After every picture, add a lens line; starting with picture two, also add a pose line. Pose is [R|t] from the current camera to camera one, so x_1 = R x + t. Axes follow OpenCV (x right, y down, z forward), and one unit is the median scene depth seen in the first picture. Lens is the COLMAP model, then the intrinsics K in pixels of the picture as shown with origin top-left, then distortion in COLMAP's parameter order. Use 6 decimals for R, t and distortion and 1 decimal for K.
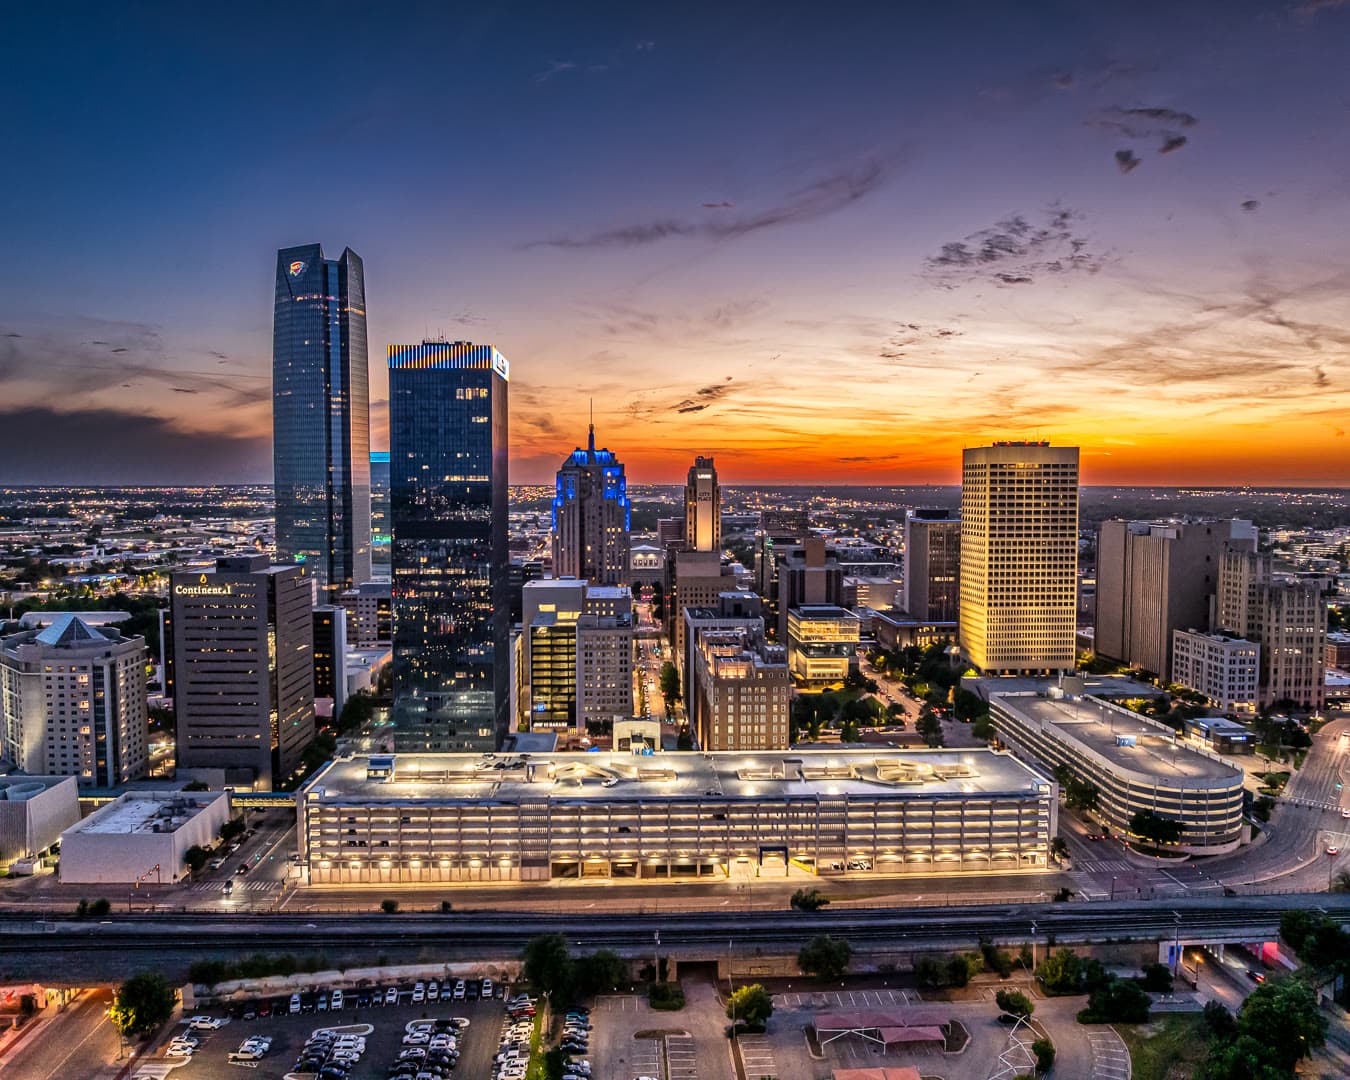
lens RADIAL K [[1028.3, 0, 672.5], [0, 1028.3, 537.9], [0, 0, 1]] dist [-0.044671, -0.002933]
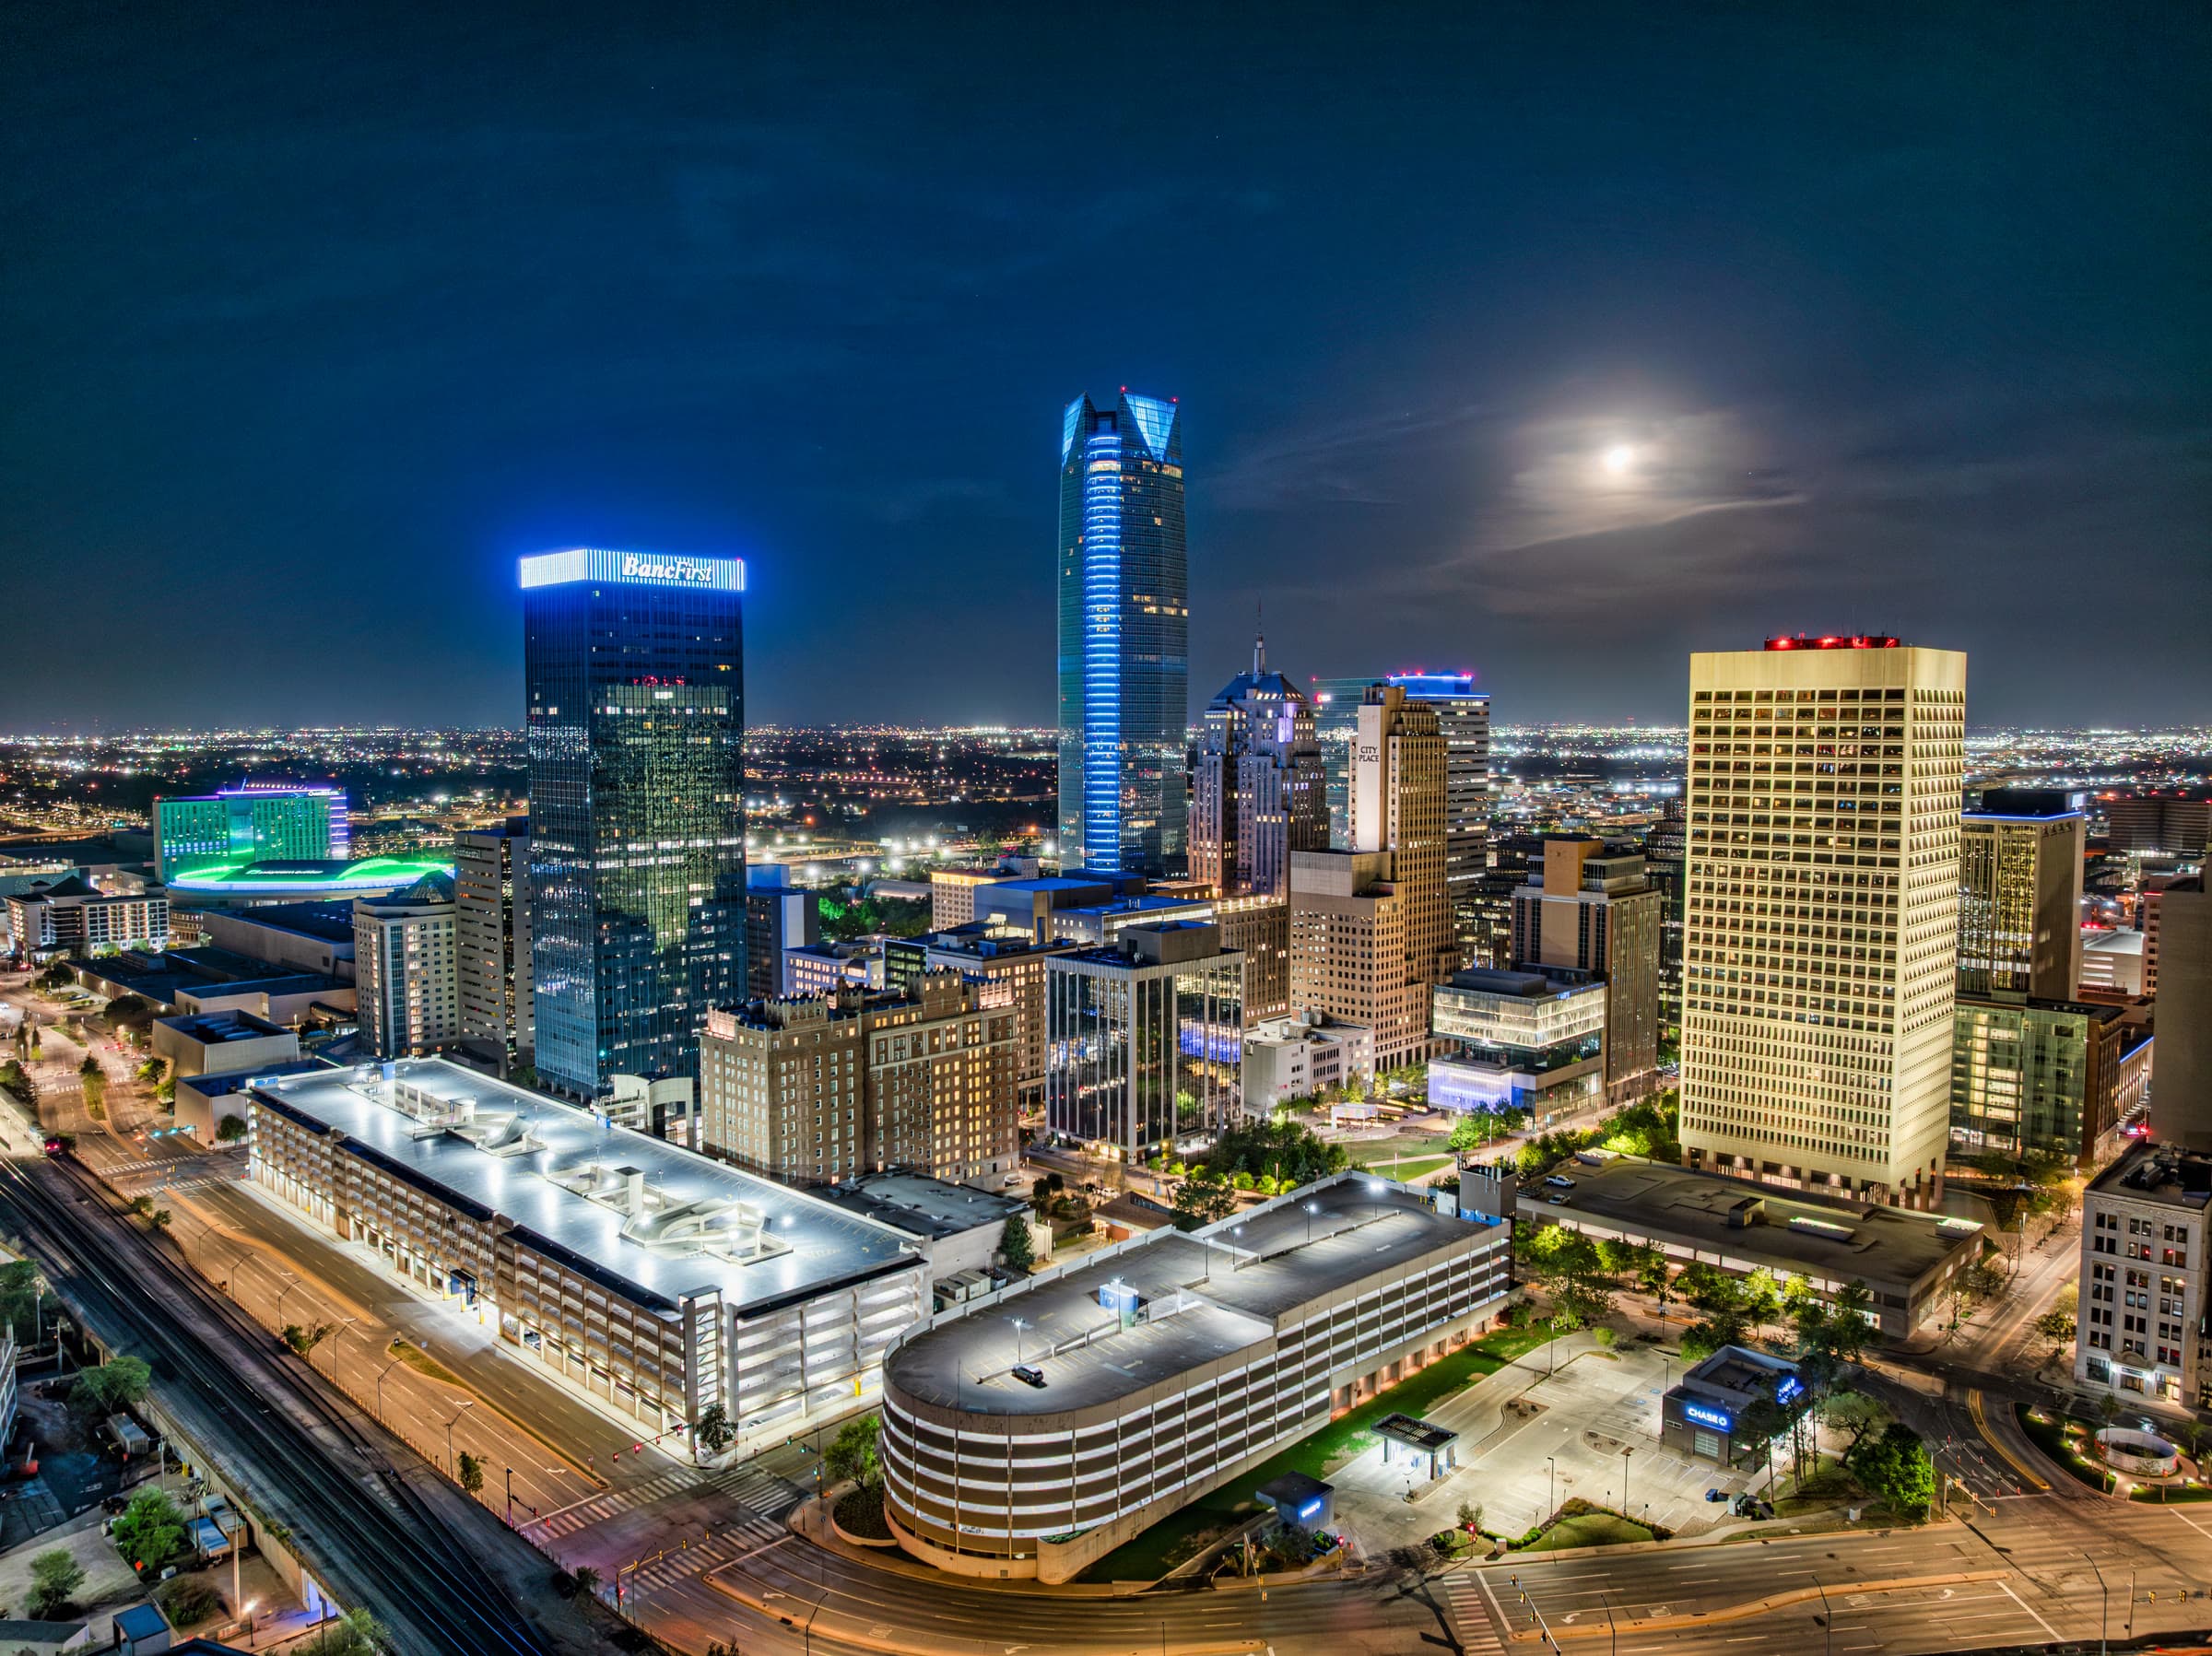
lens RADIAL K [[1581.5, 0, 1098.5], [0, 1581.5, 832.6], [0, 0, 1]] dist [-0.038636, 0.007016]
pose [[0.681260, 0.051187, -0.730250, 0.699930], [-0.040615, 0.998659, 0.032110, -0.024447], [0.730914, 0.007784, 0.682426, 0.371211]]
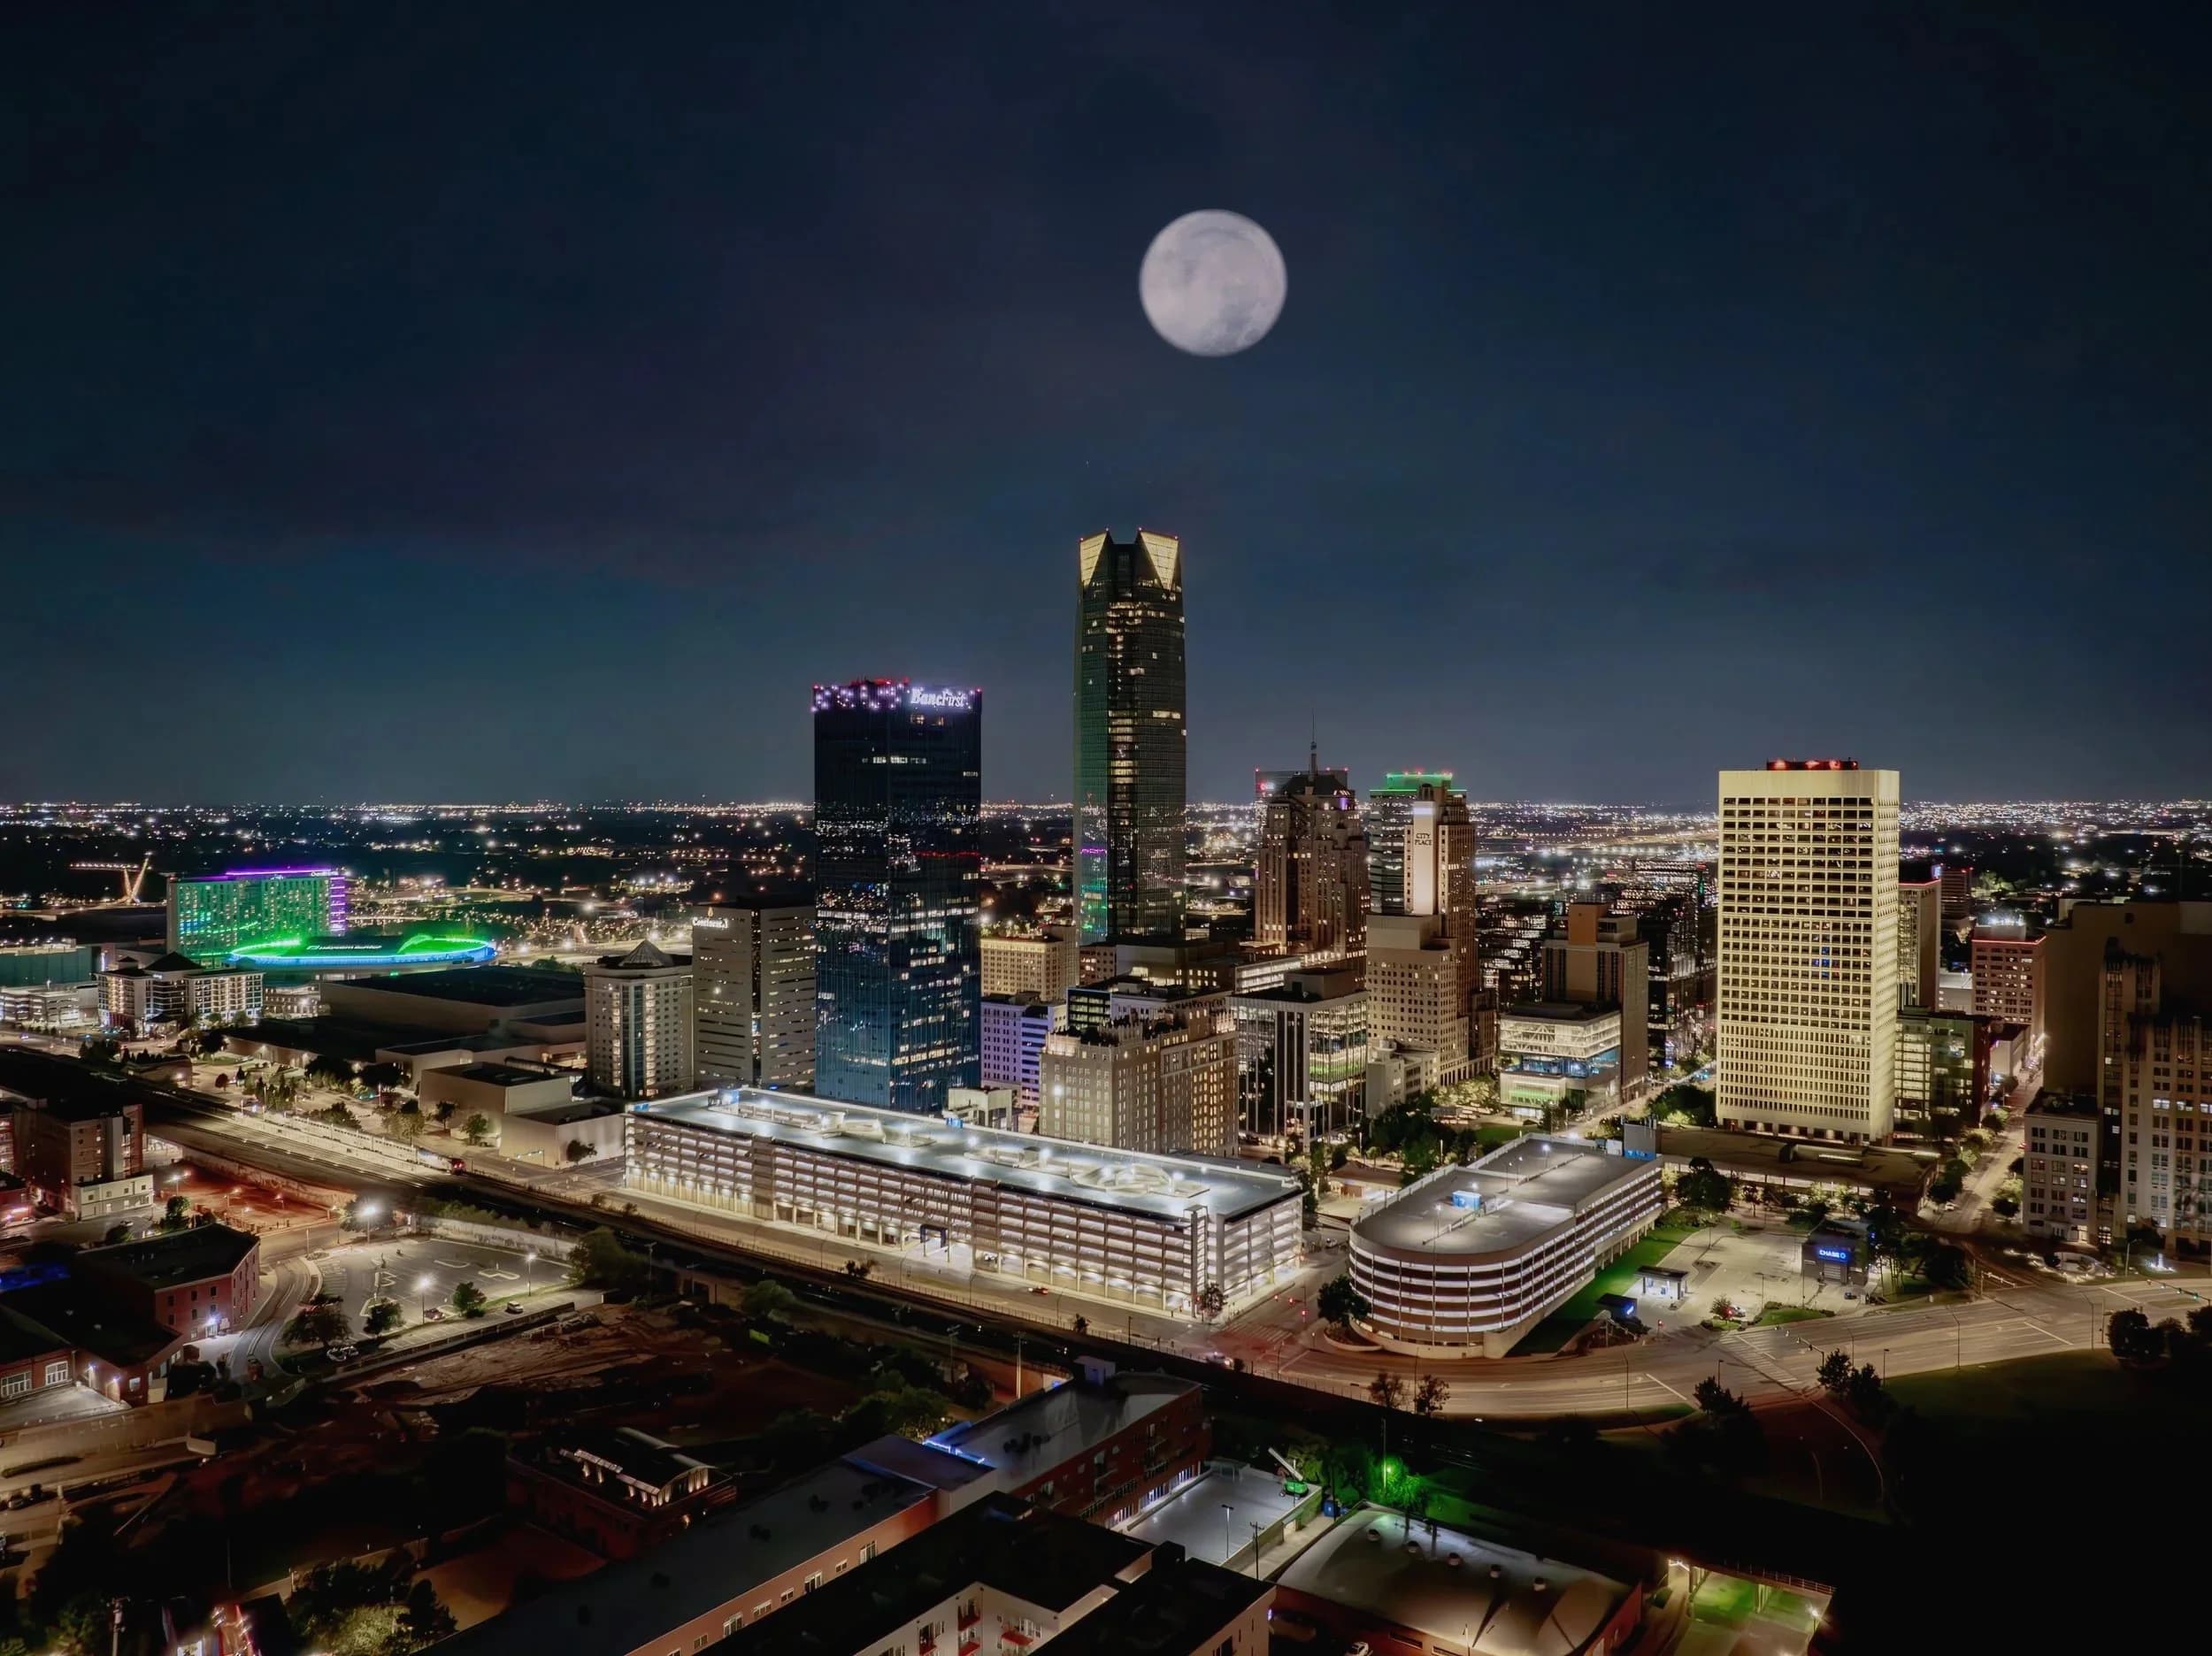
lens RADIAL K [[1581.4, 0, 1116.6], [0, 1581.4, 826.7], [0, 0, 1]] dist [-0.038636, 0.007016]
pose [[0.782694, 0.012627, -0.622279, 0.688234], [-0.035832, 0.999050, -0.024797, -0.017449], [0.621375, 0.041705, 0.782403, -0.014324]]
